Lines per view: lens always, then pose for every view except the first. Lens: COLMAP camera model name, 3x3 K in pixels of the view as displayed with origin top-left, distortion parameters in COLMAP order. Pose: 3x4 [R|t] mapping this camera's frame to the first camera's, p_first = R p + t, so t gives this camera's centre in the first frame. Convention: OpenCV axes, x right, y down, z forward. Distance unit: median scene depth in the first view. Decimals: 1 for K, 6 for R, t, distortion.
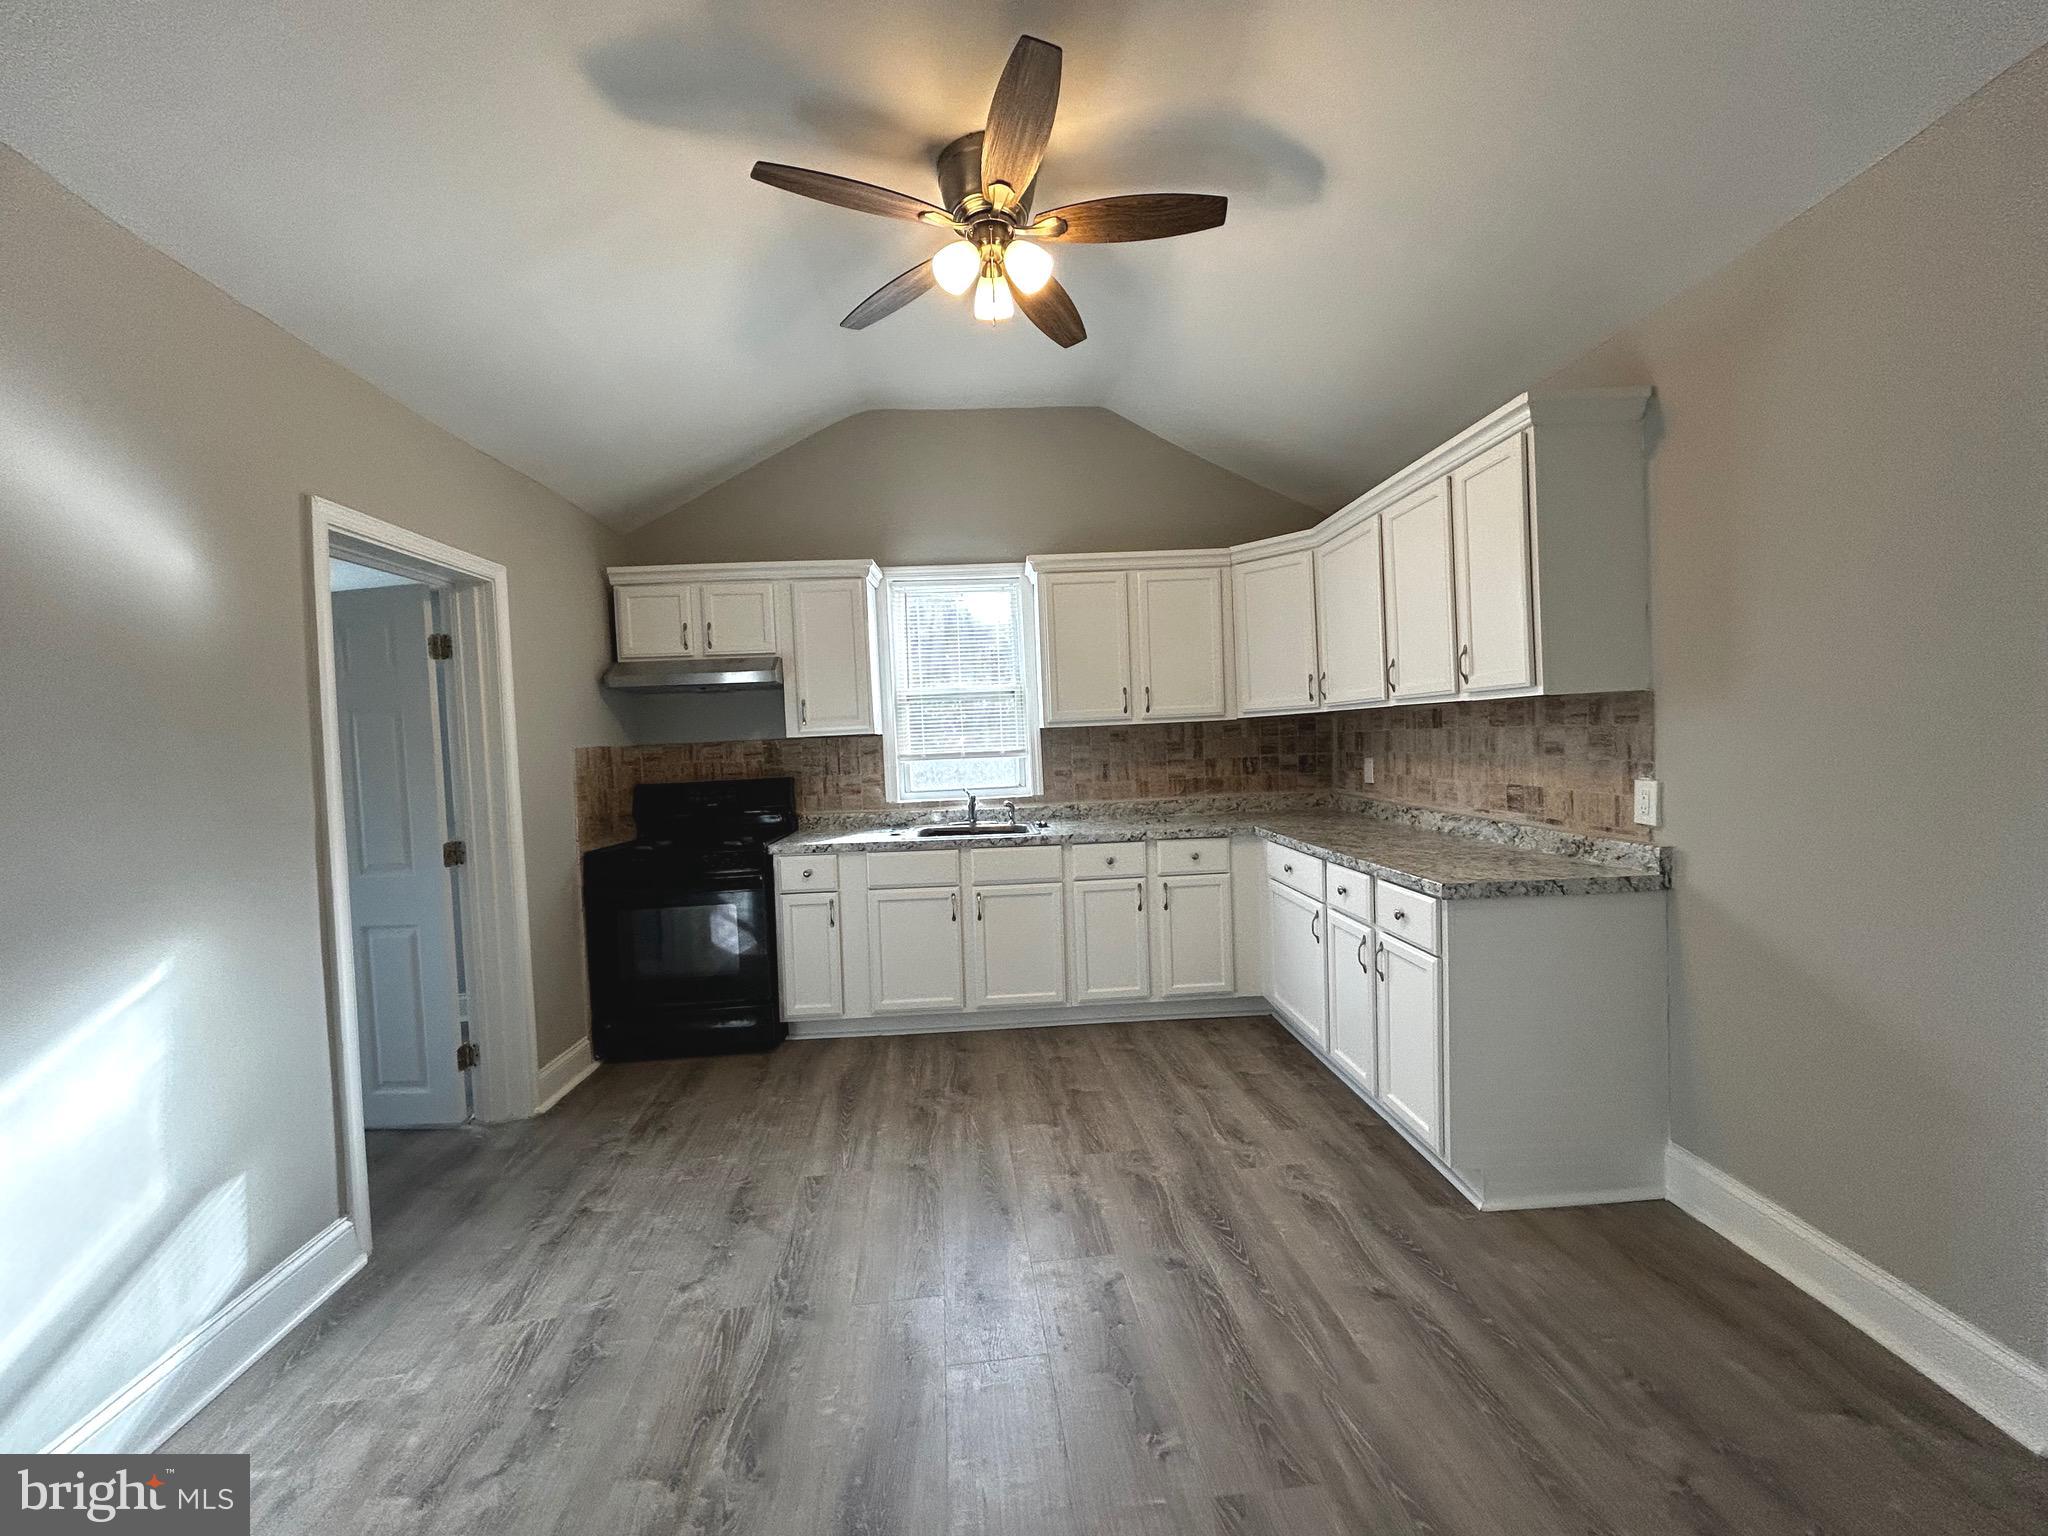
lens RADIAL K [[827.8, 0, 1019.1], [0, 827.8, 762.3], [0, 0, 1]] dist [-0.000529, 0.000741]
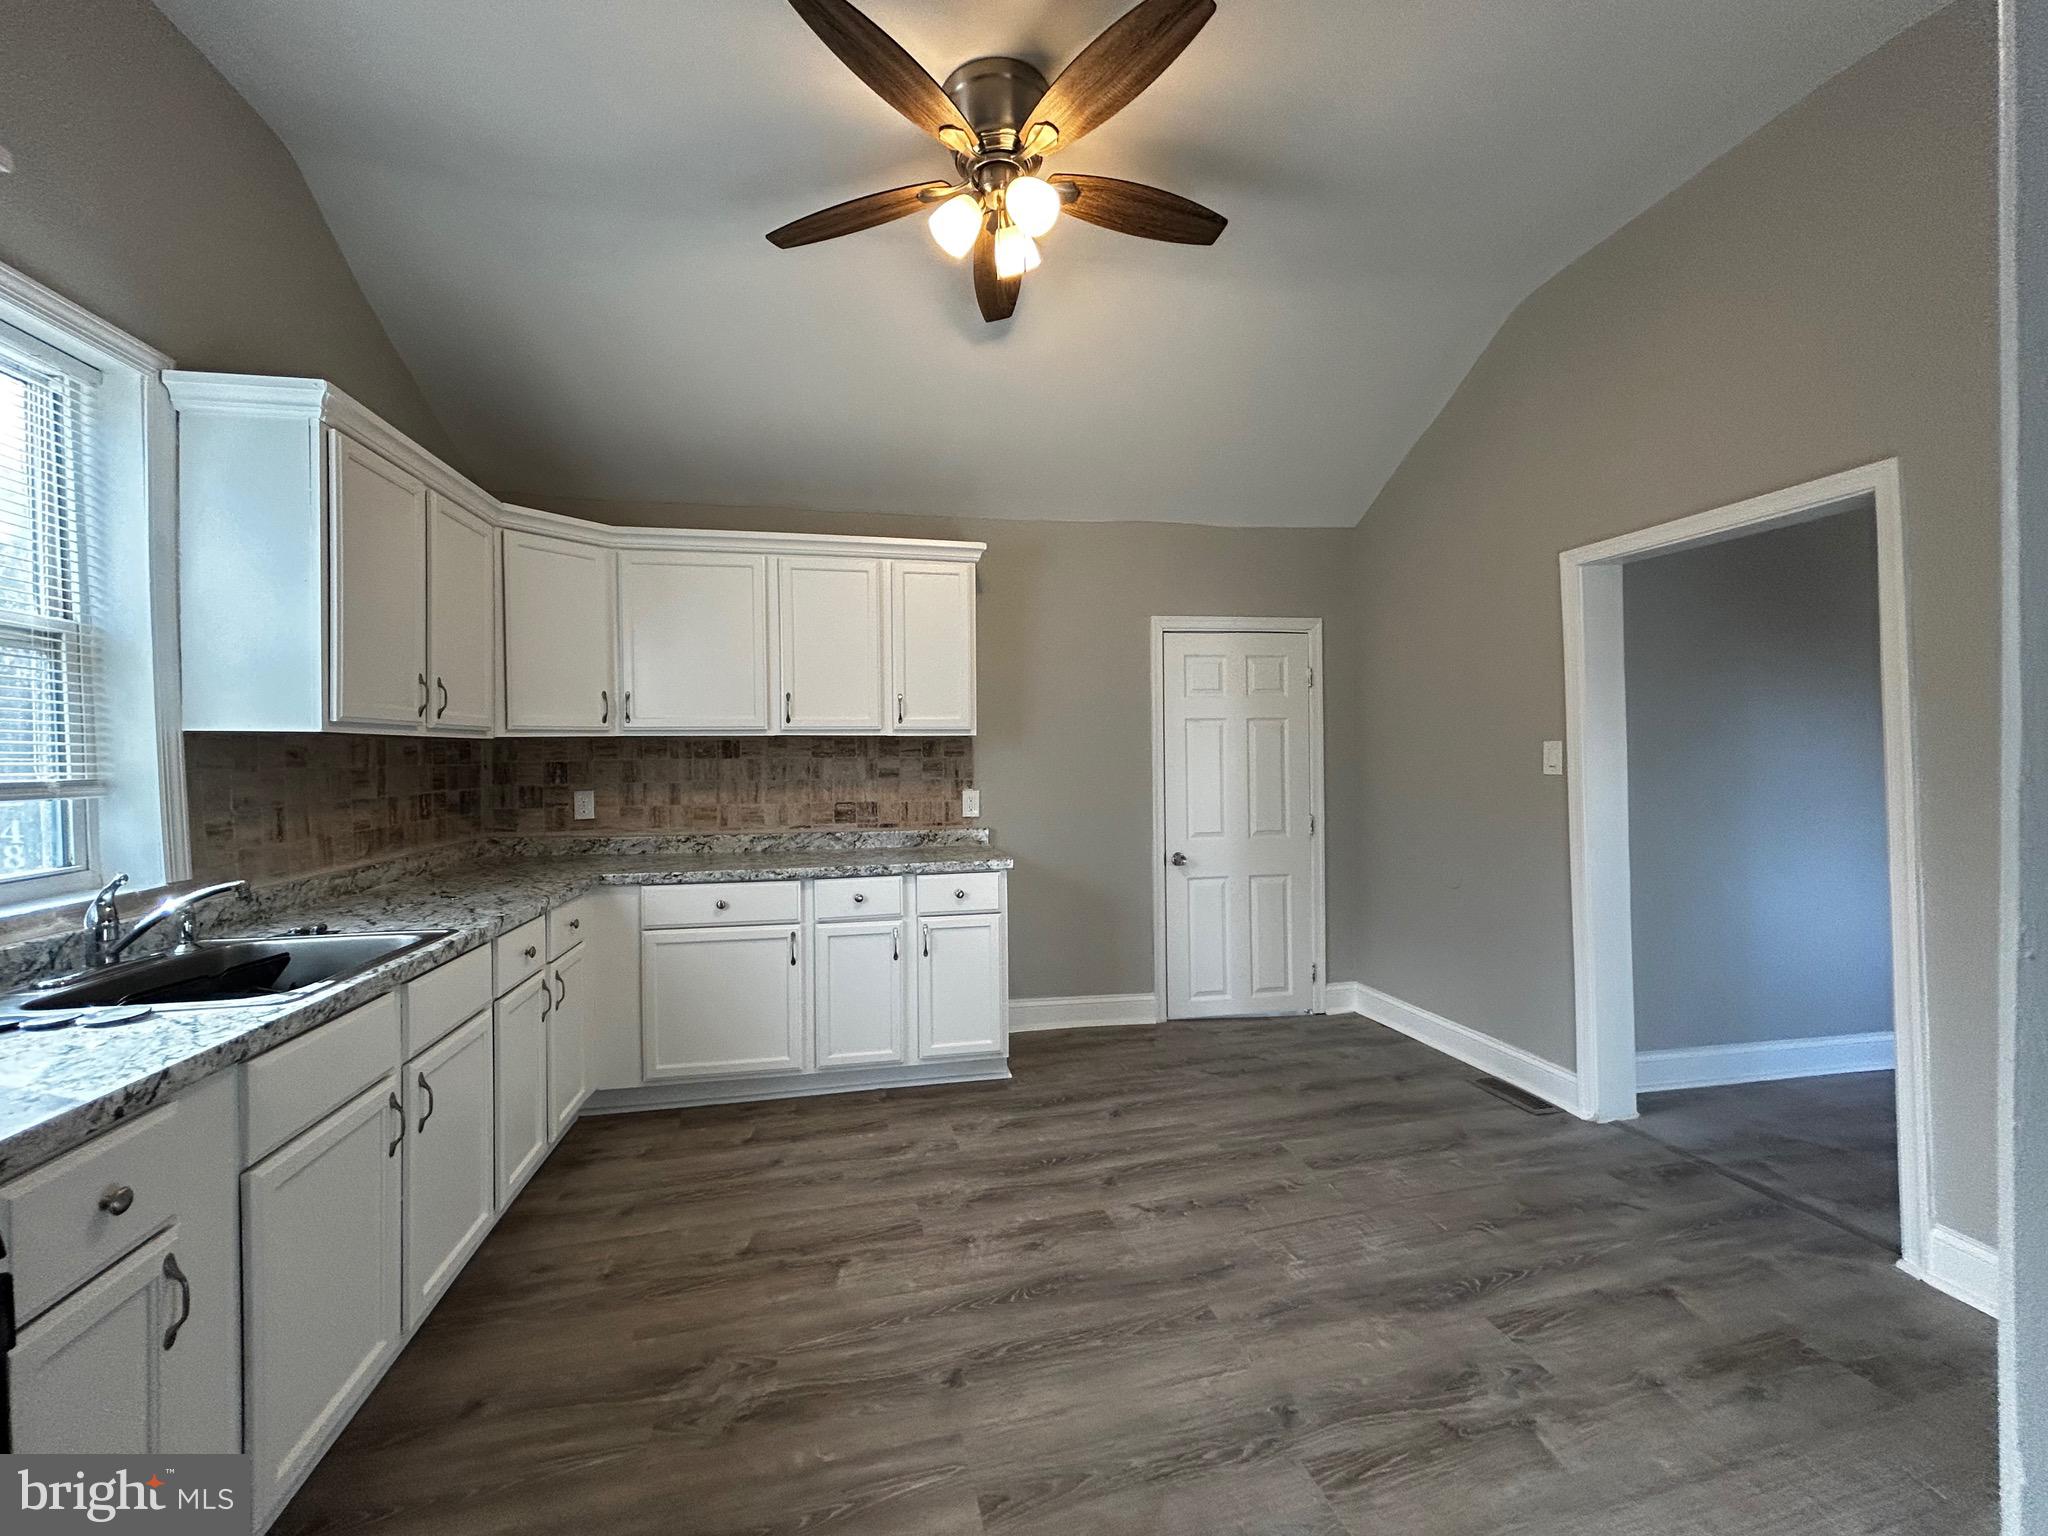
lens RADIAL K [[827.8, 0, 1019.1], [0, 827.8, 762.3], [0, 0, 1]] dist [-0.000529, 0.000741]
pose [[-0.153980, 0.032848, 0.987528, -0.686479], [0.043277, 0.998712, -0.026472, 0.010101], [-0.987126, 0.038661, -0.155203, 0.875567]]
